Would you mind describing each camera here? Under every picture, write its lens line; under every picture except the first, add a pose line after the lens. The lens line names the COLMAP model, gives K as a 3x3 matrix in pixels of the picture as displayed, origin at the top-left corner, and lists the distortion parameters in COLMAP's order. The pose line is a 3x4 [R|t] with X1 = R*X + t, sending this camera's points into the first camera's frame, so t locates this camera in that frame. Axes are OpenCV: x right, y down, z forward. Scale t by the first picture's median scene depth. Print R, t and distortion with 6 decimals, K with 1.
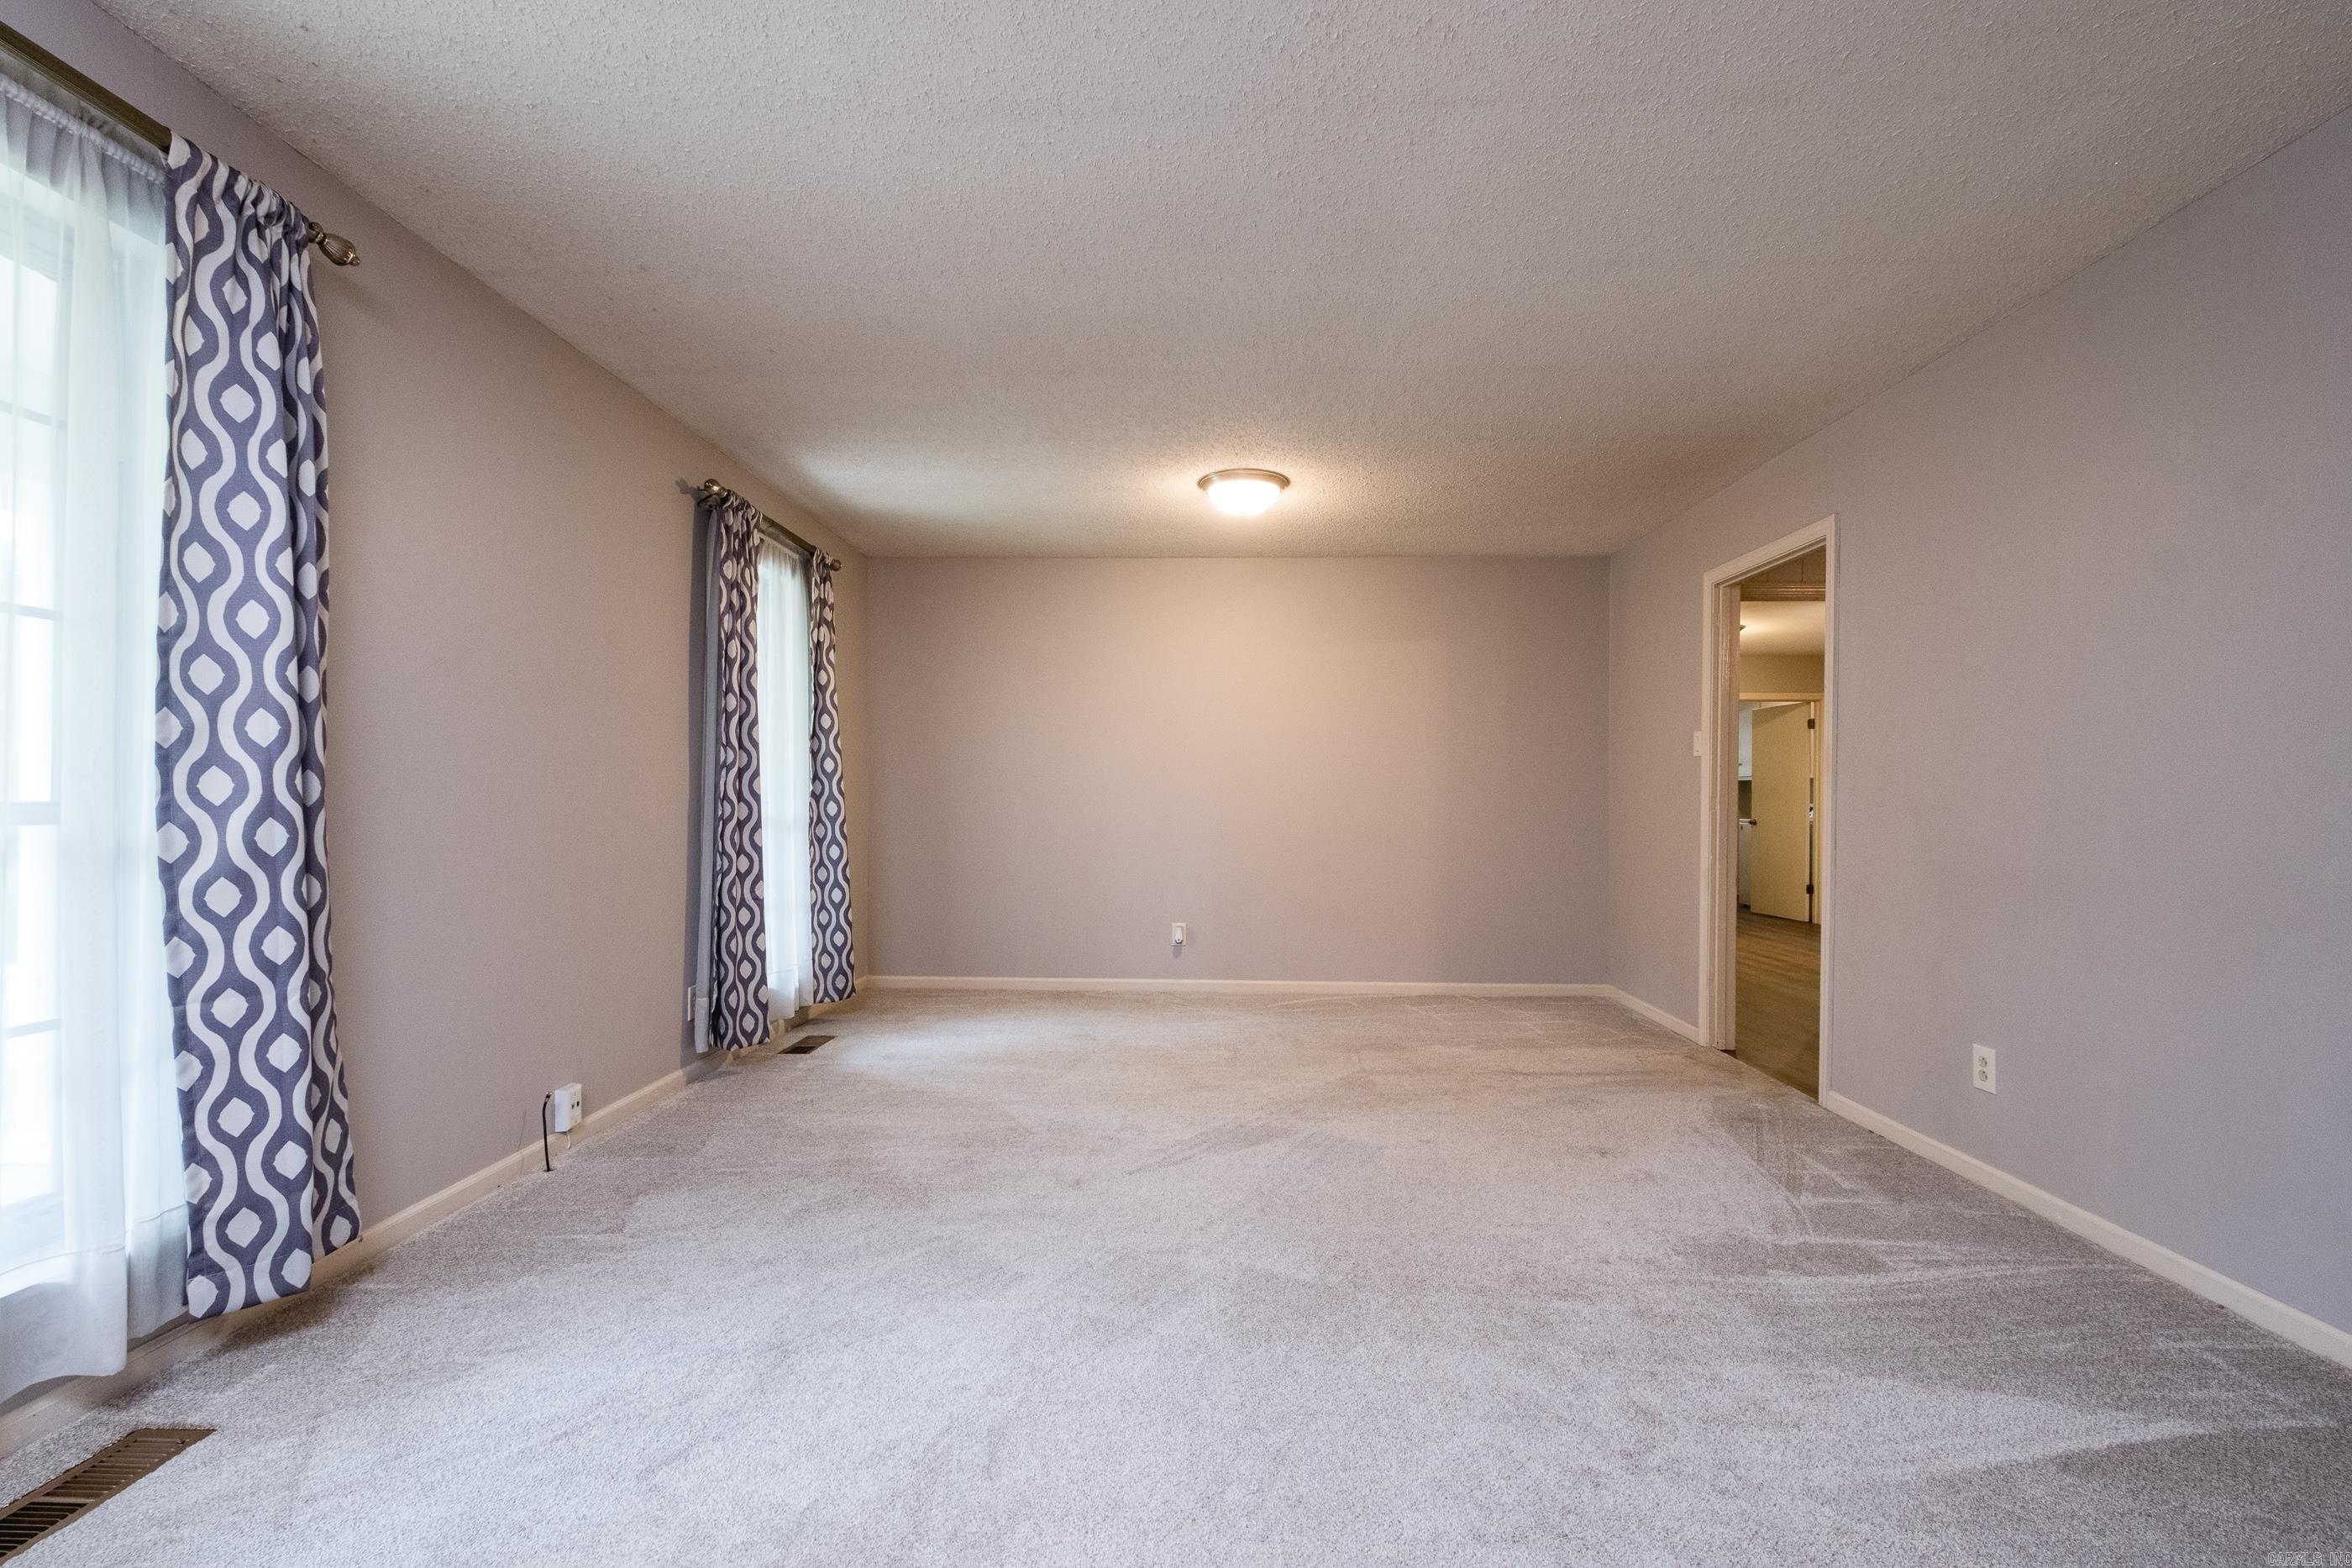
lens RADIAL K [[1034.7, 0, 1178.9], [0, 1034.7, 794.6], [0, 0, 1]] dist [0.003396, -0.004523]
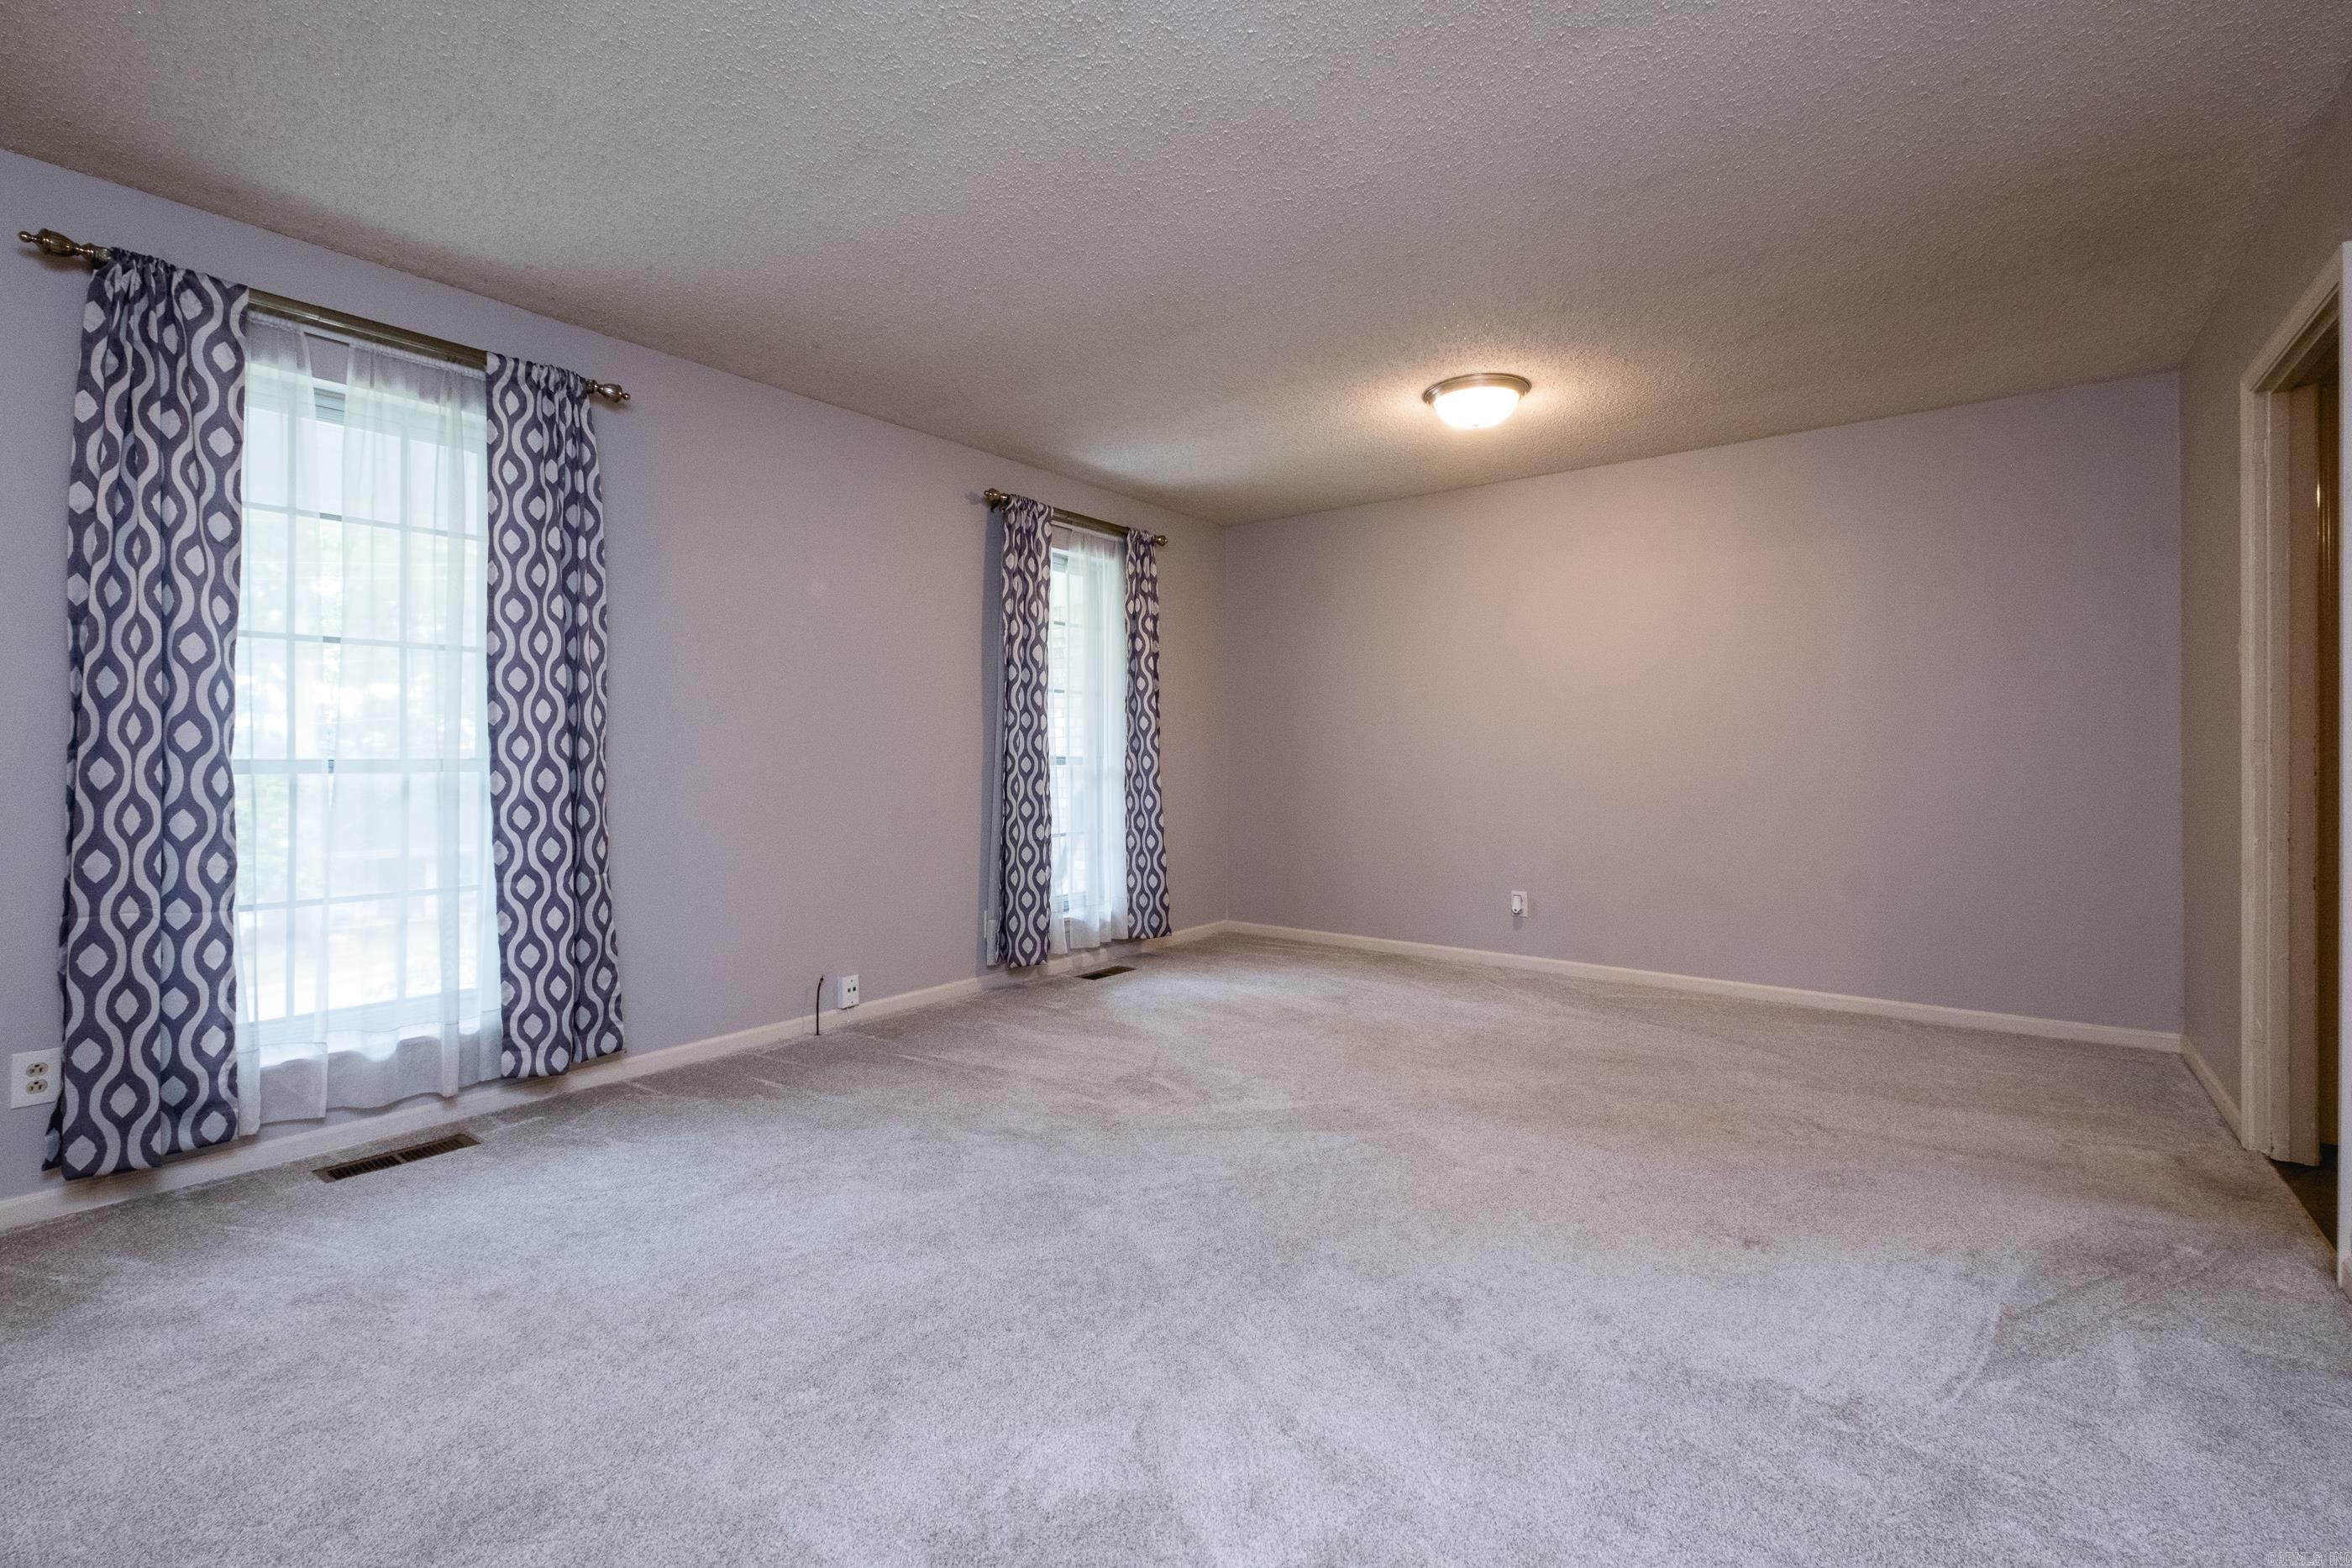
lens RADIAL K [[1034.7, 0, 1130.4], [0, 1034.7, 741.8], [0, 0, 1]] dist [0.003396, -0.004523]
pose [[0.800944, -0.014957, -0.598553, 0.630328], [0.010231, 0.999884, -0.011295, 0.007695], [0.598652, 0.002923, 0.801004, 0.219219]]
